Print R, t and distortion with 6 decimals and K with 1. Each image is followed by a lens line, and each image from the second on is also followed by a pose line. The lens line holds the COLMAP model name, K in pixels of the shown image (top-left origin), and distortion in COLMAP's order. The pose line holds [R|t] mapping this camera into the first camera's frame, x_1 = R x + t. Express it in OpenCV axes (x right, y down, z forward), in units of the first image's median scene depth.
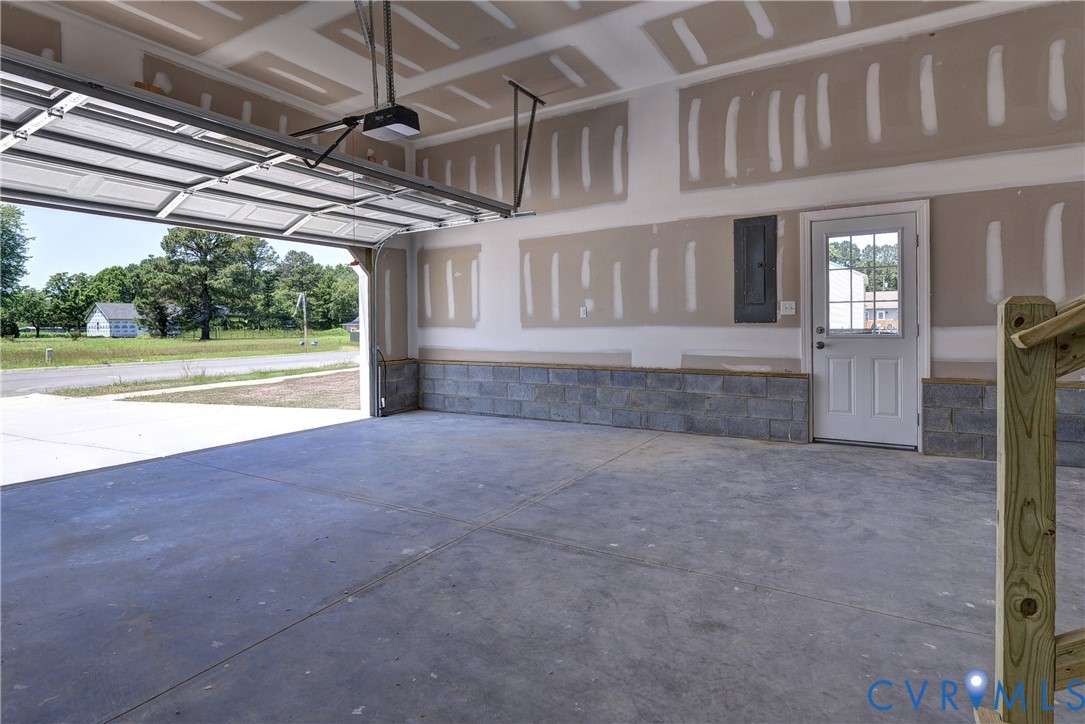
lens RADIAL K [[548.7, 0, 541.5], [0, 548.7, 325.1], [0, 0, 1]] dist [-0.000660, -0.000068]
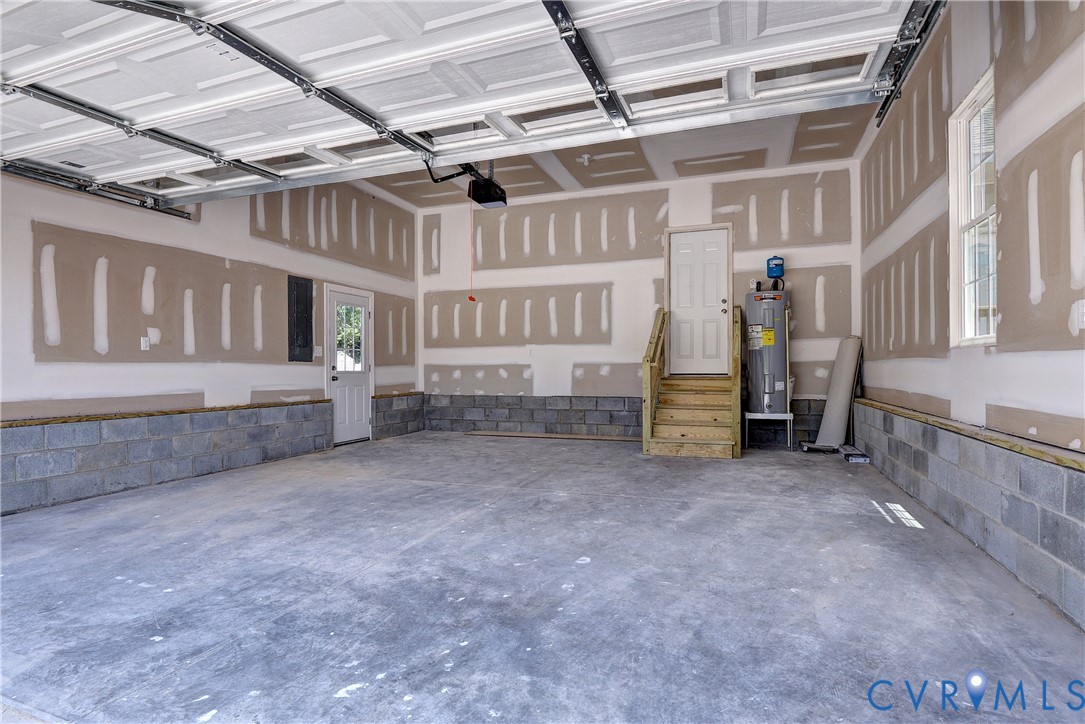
lens RADIAL K [[558.8, 0, 542.5], [0, 558.8, 362.0], [0, 0, 1]] dist [-0.002573, -0.000684]
pose [[-0.188801, 0.020912, 0.981793, -0.922111], [0.003502, 0.999781, -0.020622, 0.023340], [-0.982009, -0.000456, -0.188833, 0.673233]]
